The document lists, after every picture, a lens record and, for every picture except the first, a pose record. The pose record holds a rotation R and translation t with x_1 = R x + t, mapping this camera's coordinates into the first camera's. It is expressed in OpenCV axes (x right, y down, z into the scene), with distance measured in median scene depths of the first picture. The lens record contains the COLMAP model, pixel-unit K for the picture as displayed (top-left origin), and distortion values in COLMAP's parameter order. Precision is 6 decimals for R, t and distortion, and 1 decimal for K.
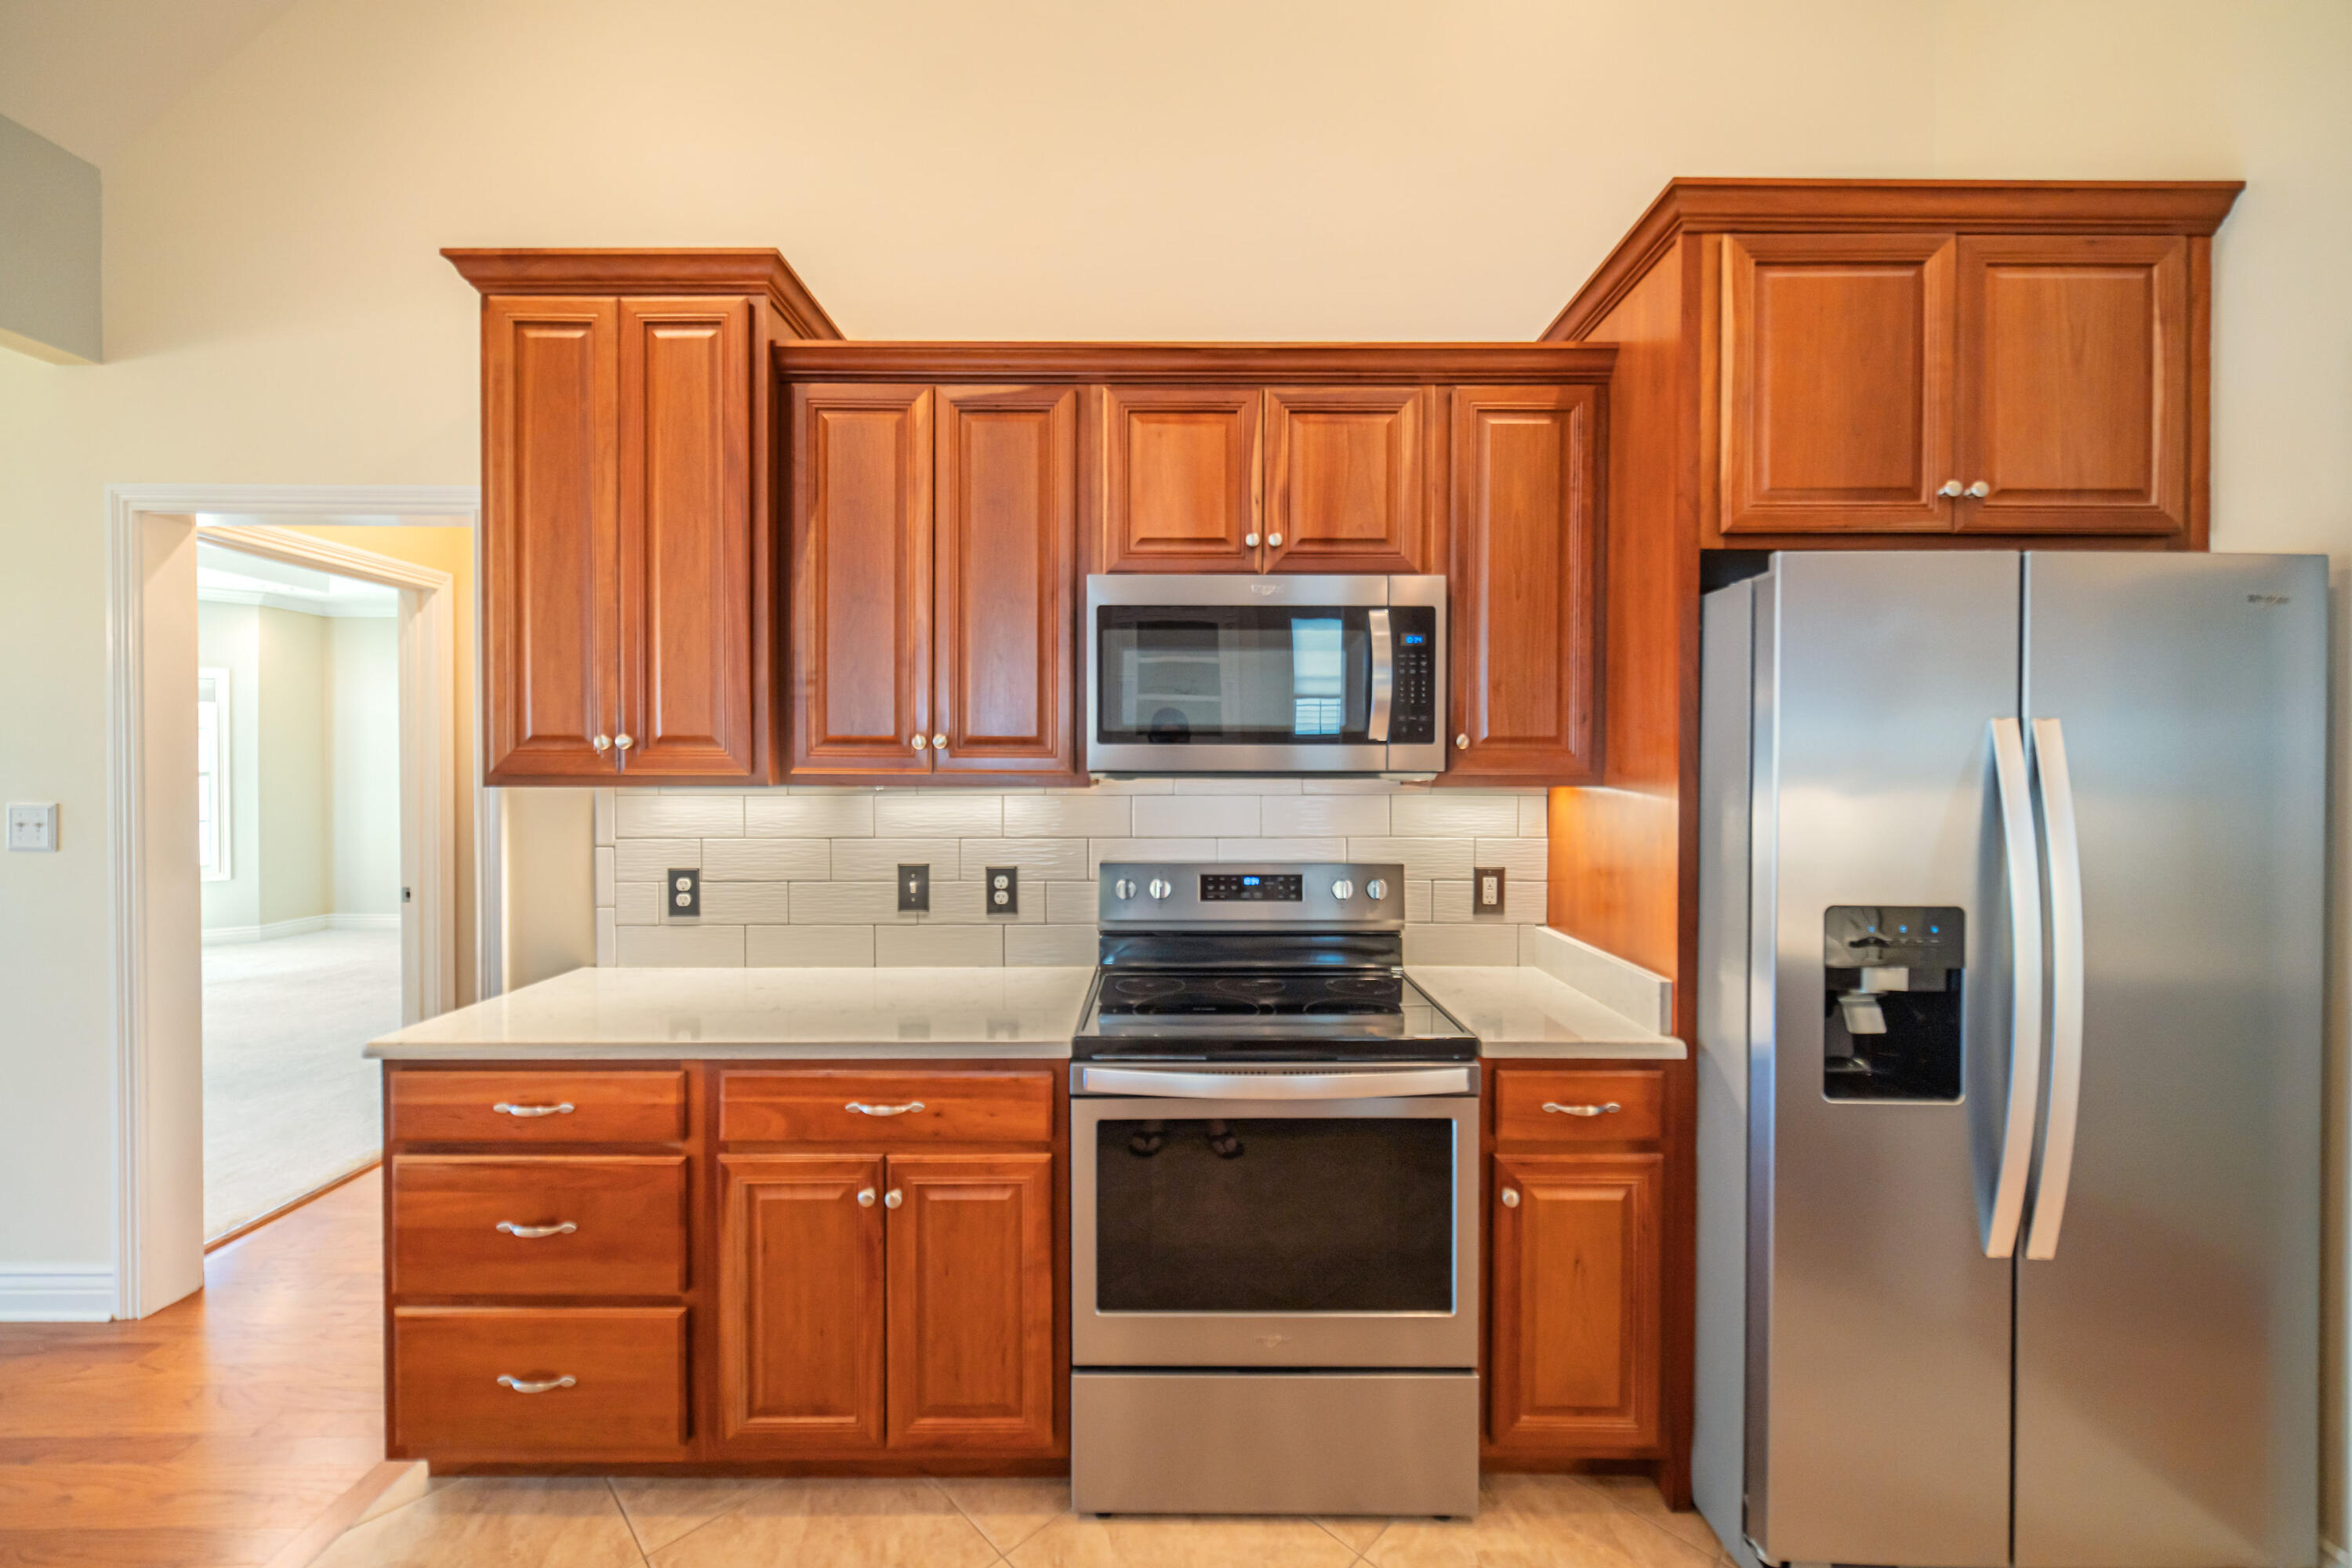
lens RADIAL K [[913.0, 0, 1166.1], [0, 913.0, 772.3], [0, 0, 1]] dist [-0.005143, 0.001326]
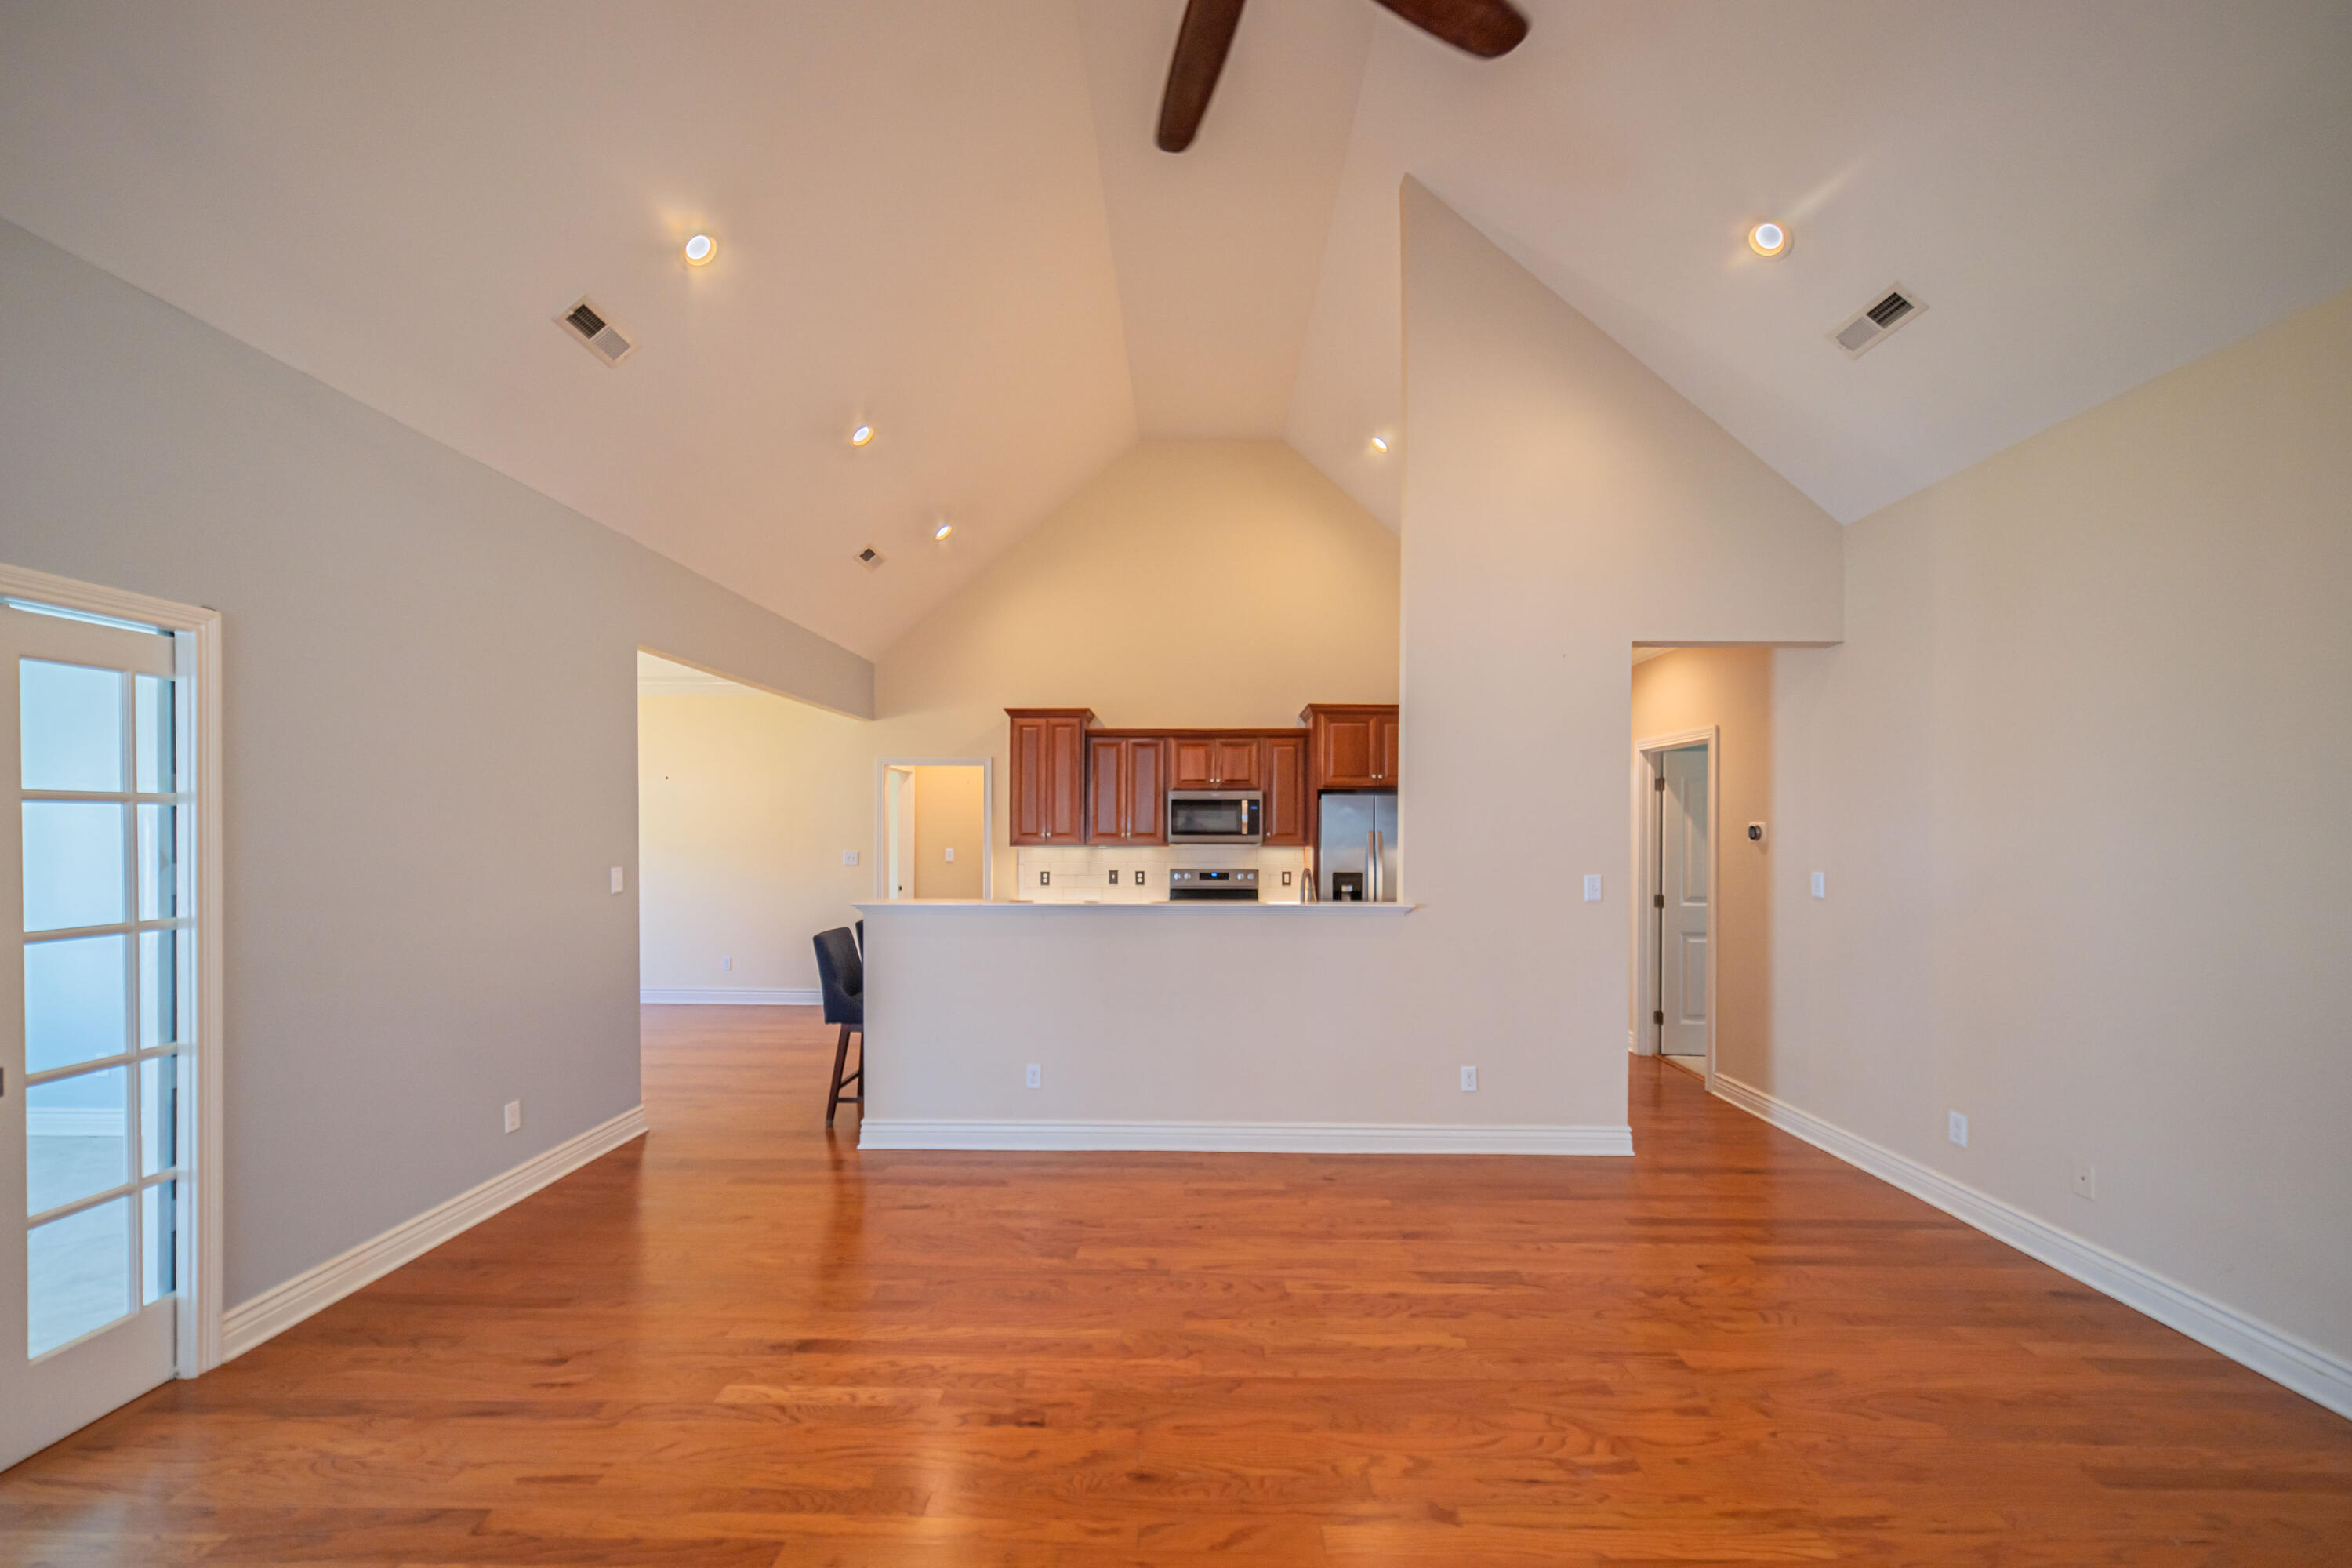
lens RADIAL K [[913.0, 0, 1168.8], [0, 913.0, 832.6], [0, 0, 1]] dist [-0.005143, 0.001326]
pose [[0.999446, 0.001526, -0.033252, 0.043847], [-0.001679, 0.999988, -0.004554, -0.024551], [0.033245, 0.004608, 0.999437, -2.809761]]
